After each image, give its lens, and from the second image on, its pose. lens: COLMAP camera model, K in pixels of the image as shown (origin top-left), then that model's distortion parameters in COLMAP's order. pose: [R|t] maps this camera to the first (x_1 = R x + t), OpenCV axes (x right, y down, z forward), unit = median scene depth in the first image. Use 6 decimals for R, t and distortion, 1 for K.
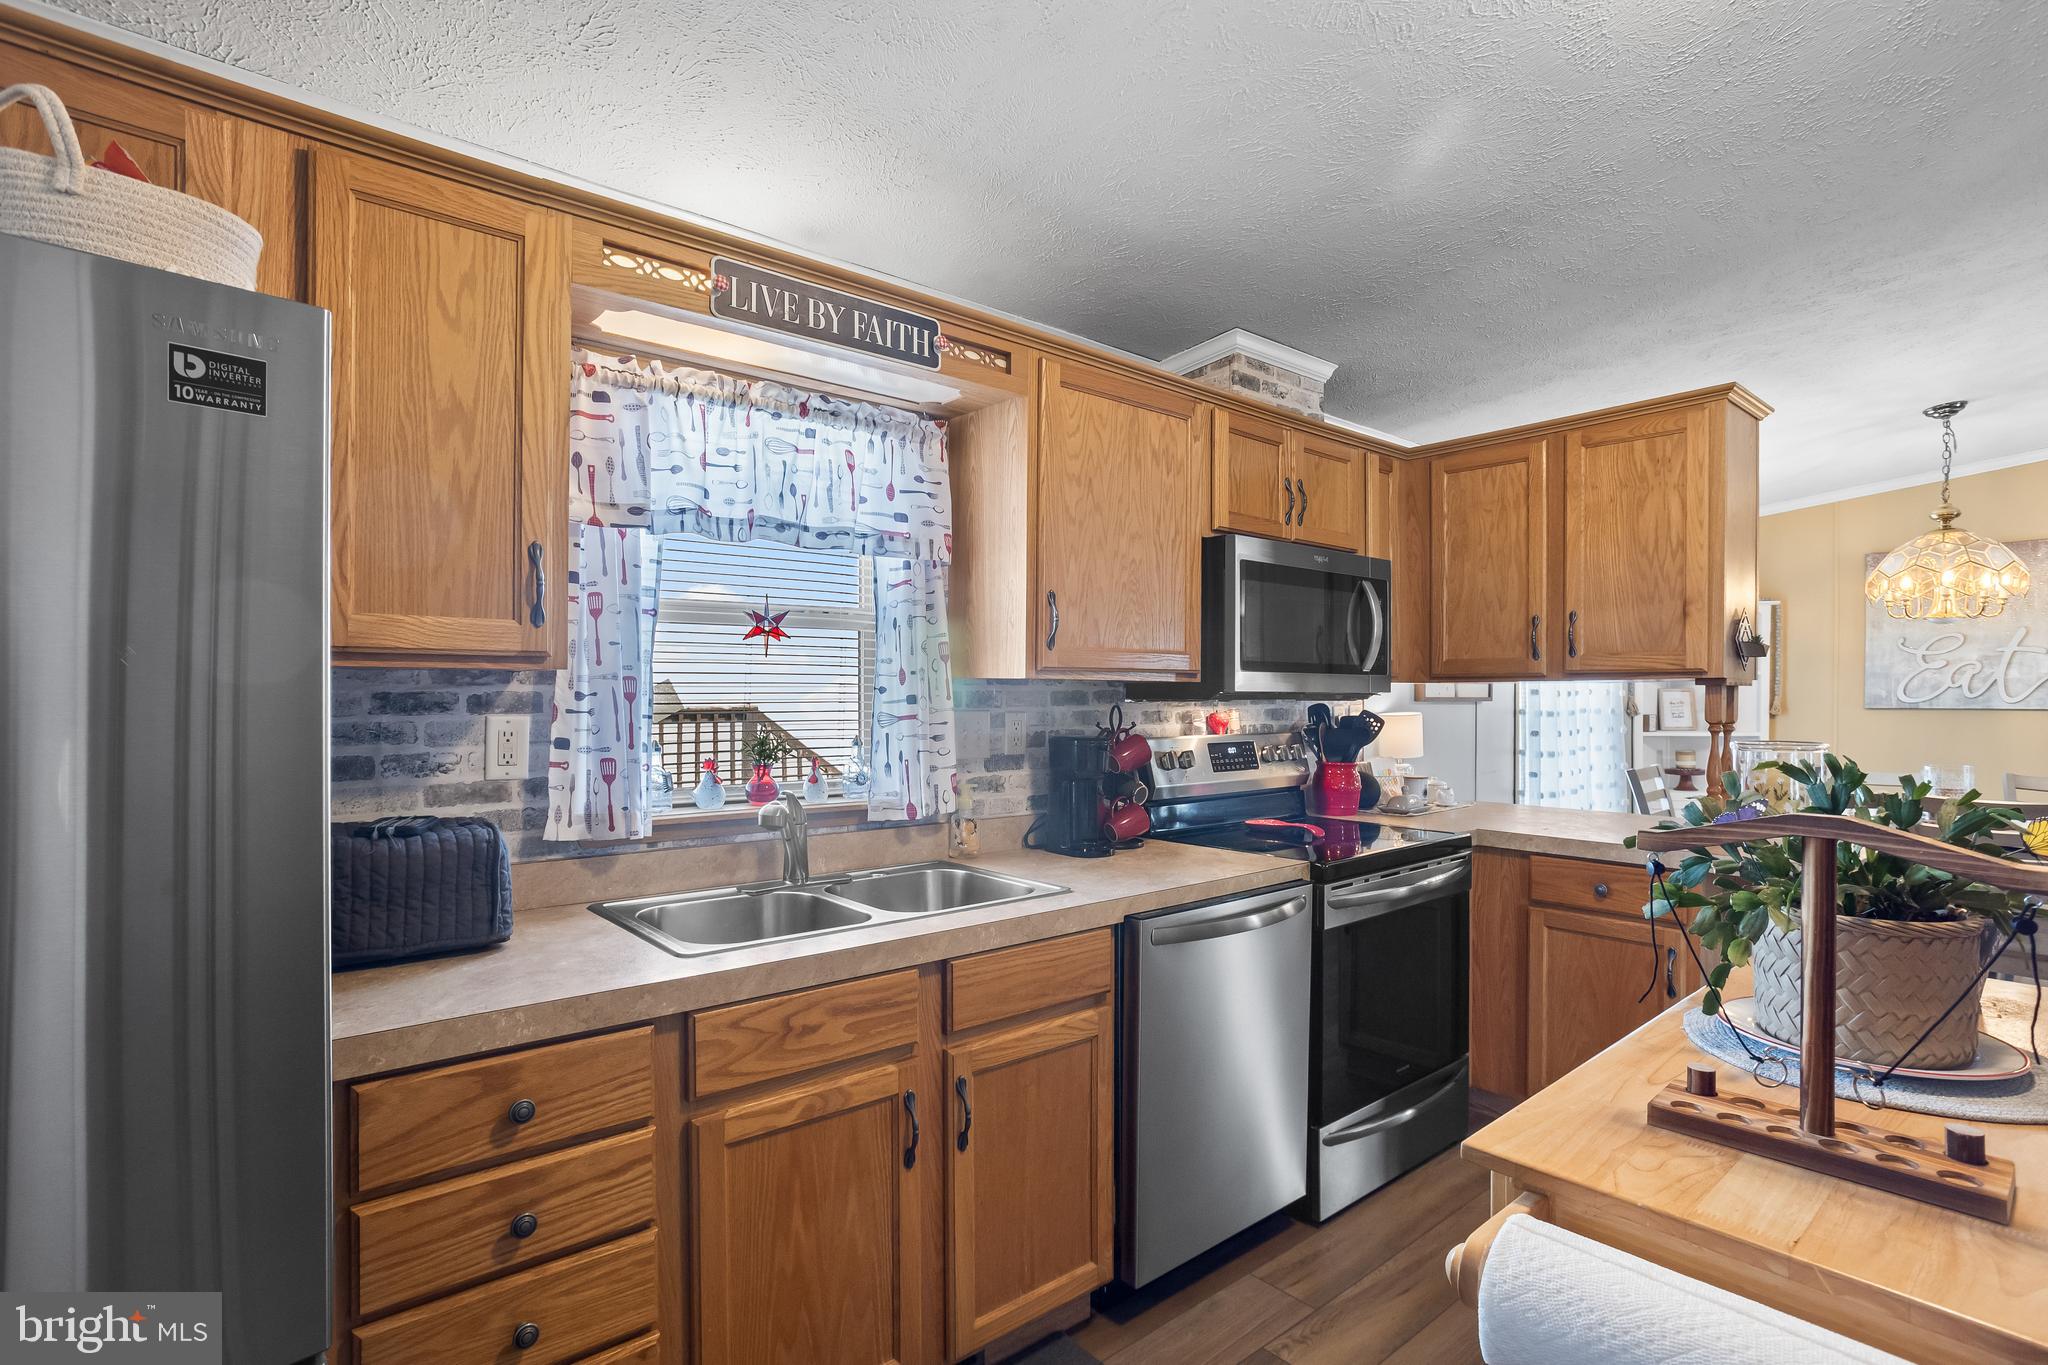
lens RADIAL K [[1014.1, 0, 1049.0], [0, 1014.1, 682.9], [0, 0, 1]] dist [-0.065880, 0.041405]
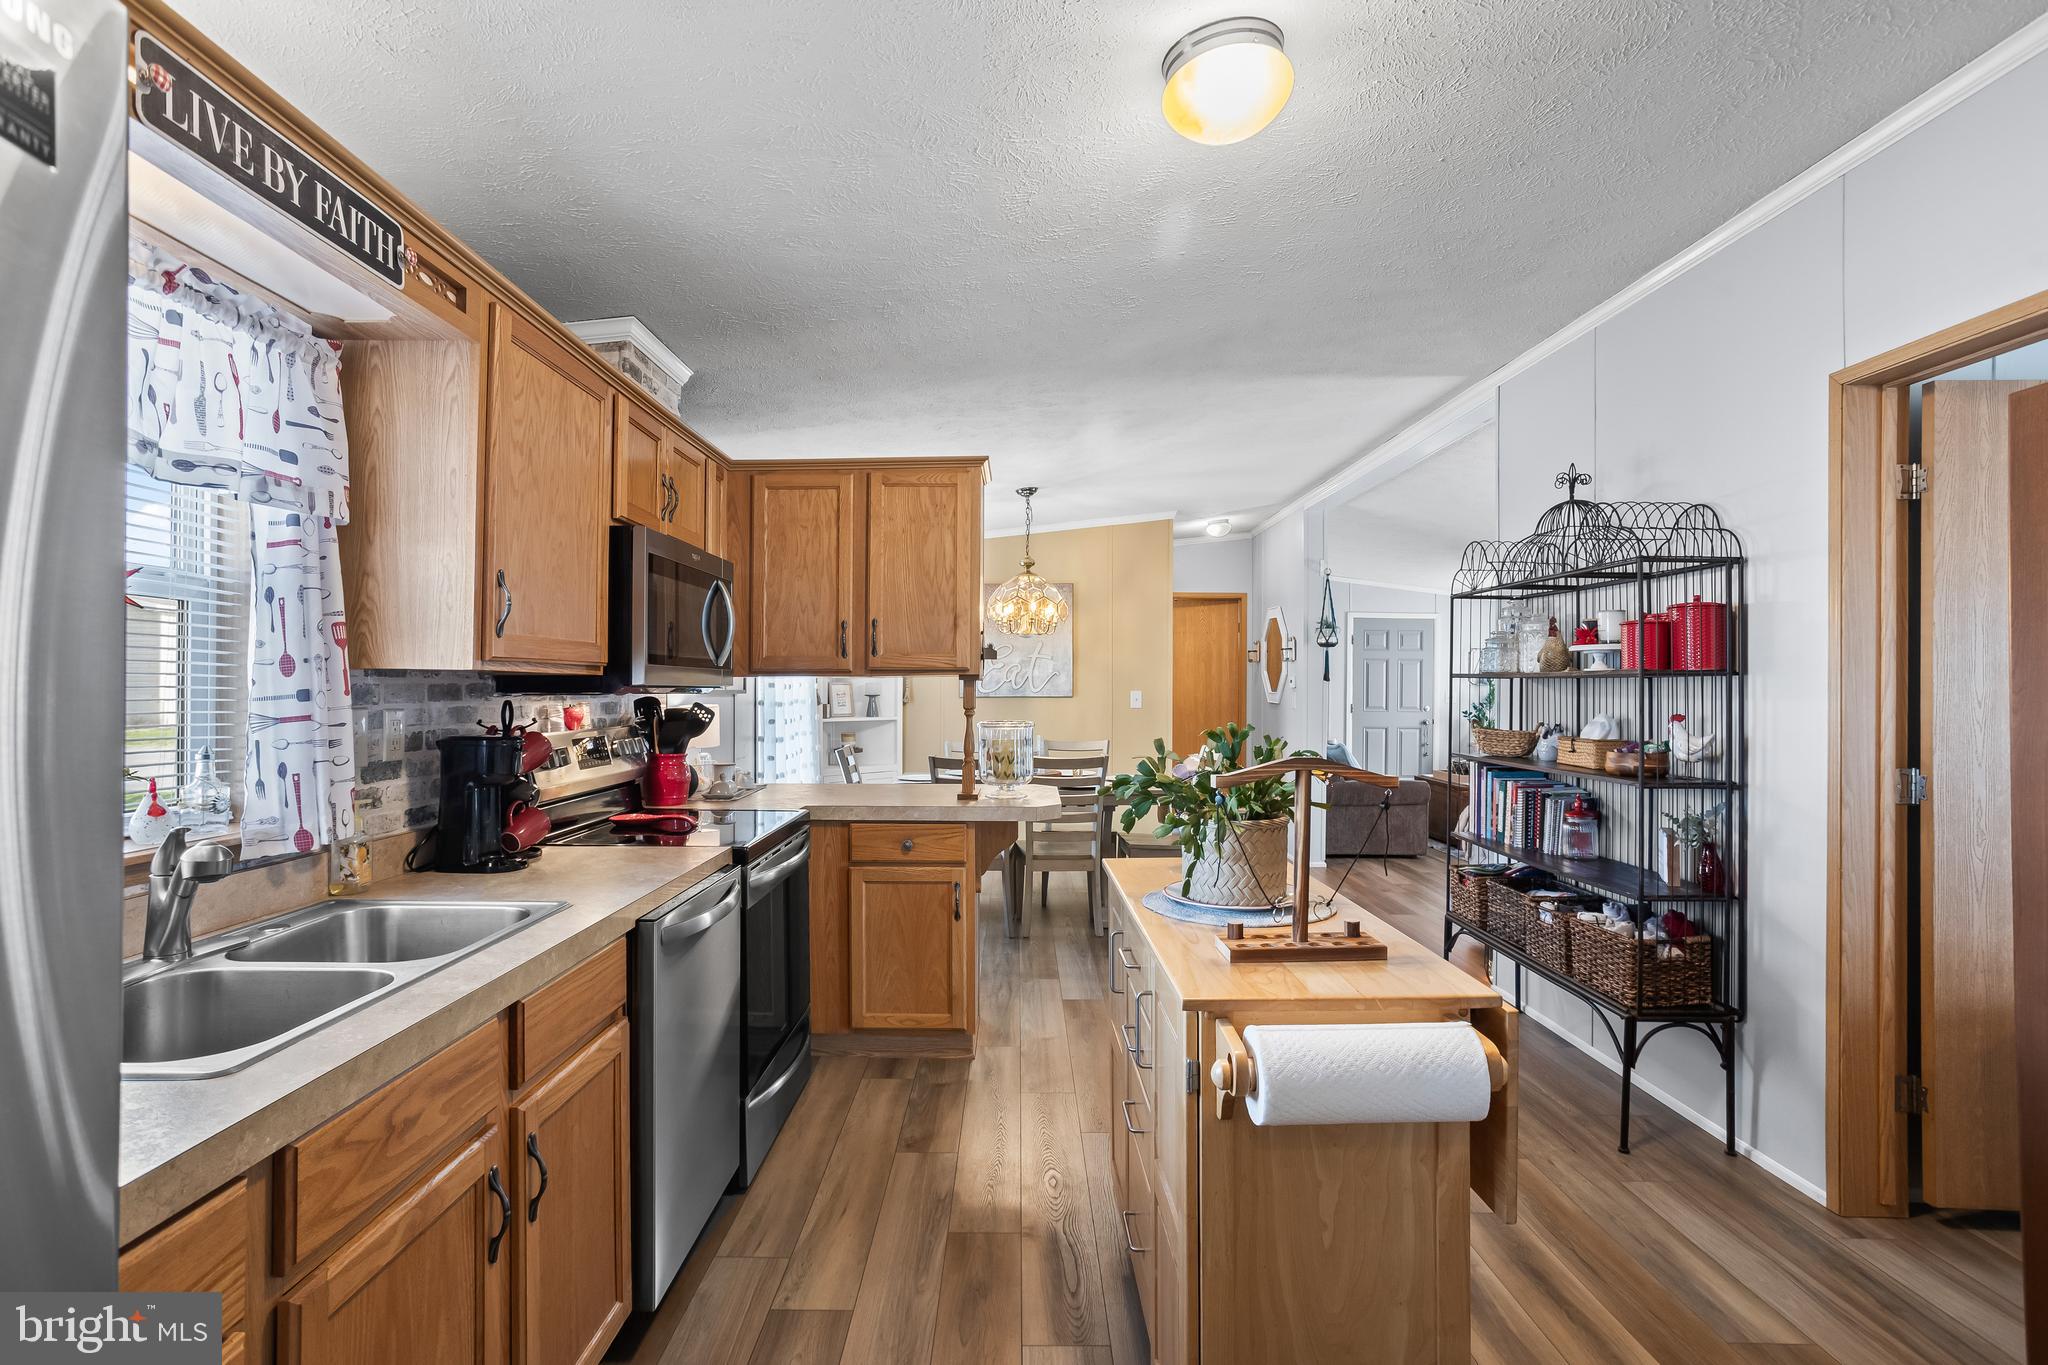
lens RADIAL K [[996.1, 0, 1011.5], [0, 996.1, 661.3], [0, 0, 1]] dist [-0.057592, 0.036861]
pose [[0.649259, 0.017331, 0.760370, -0.329957], [-0.005618, 0.999822, -0.017993, 0.000981], [-0.760547, 0.007410, 0.649241, 0.102232]]
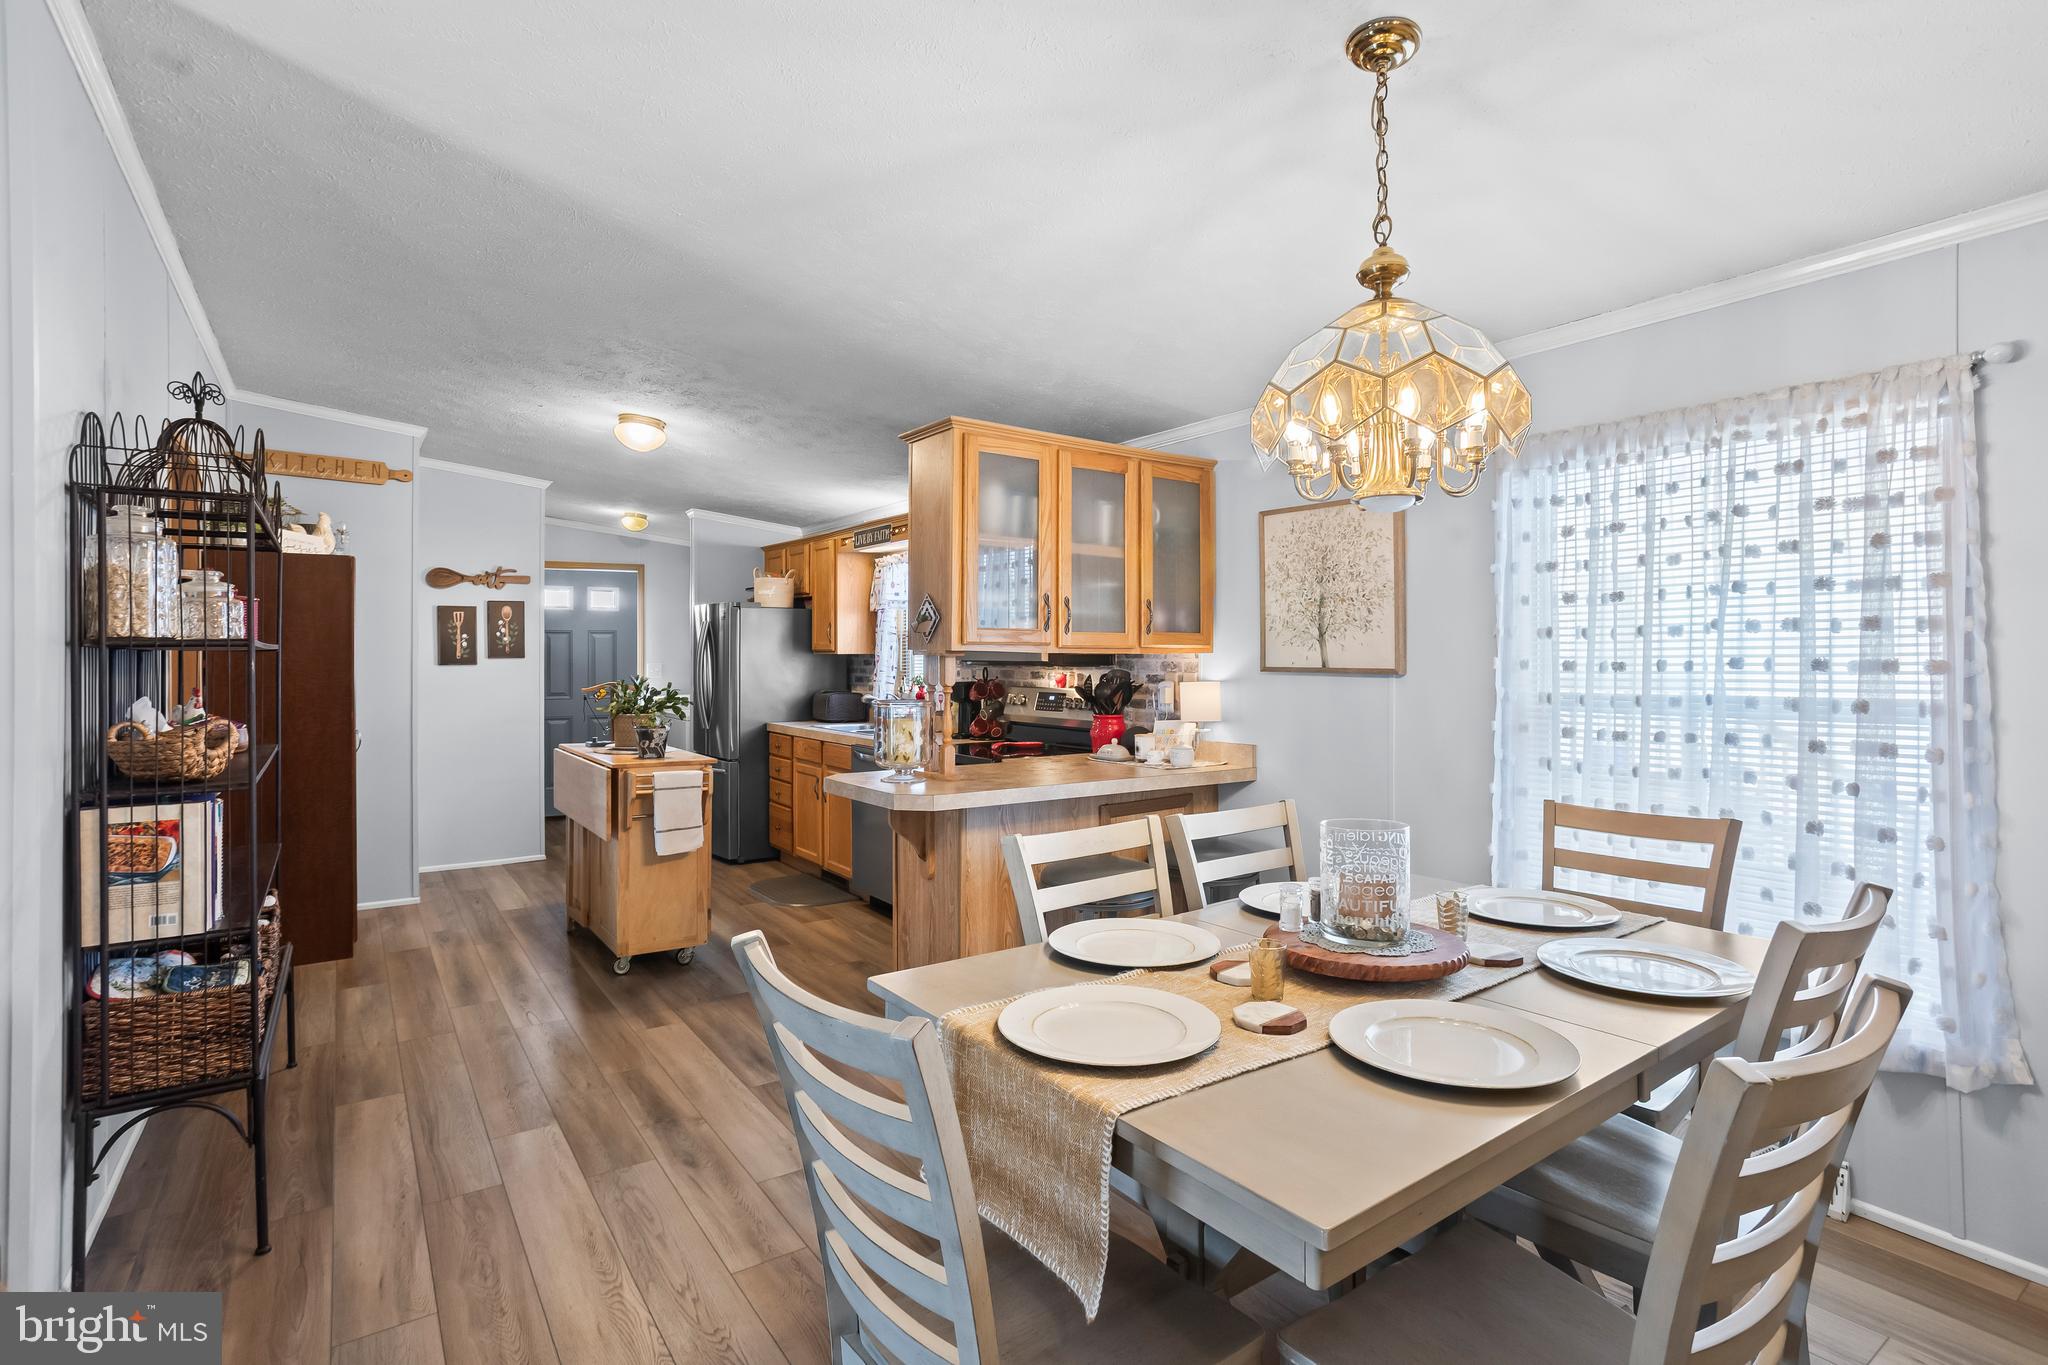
lens RADIAL K [[1006.0, 0, 1023.2], [0, 1006.0, 653.9], [0, 0, 1]] dist [-0.053734, 0.037005]
pose [[-0.098397, -0.005937, -0.995129, 2.189804], [0.006738, 0.999955, -0.006632, 0.009520], [0.995124, -0.007358, -0.098353, 1.390417]]
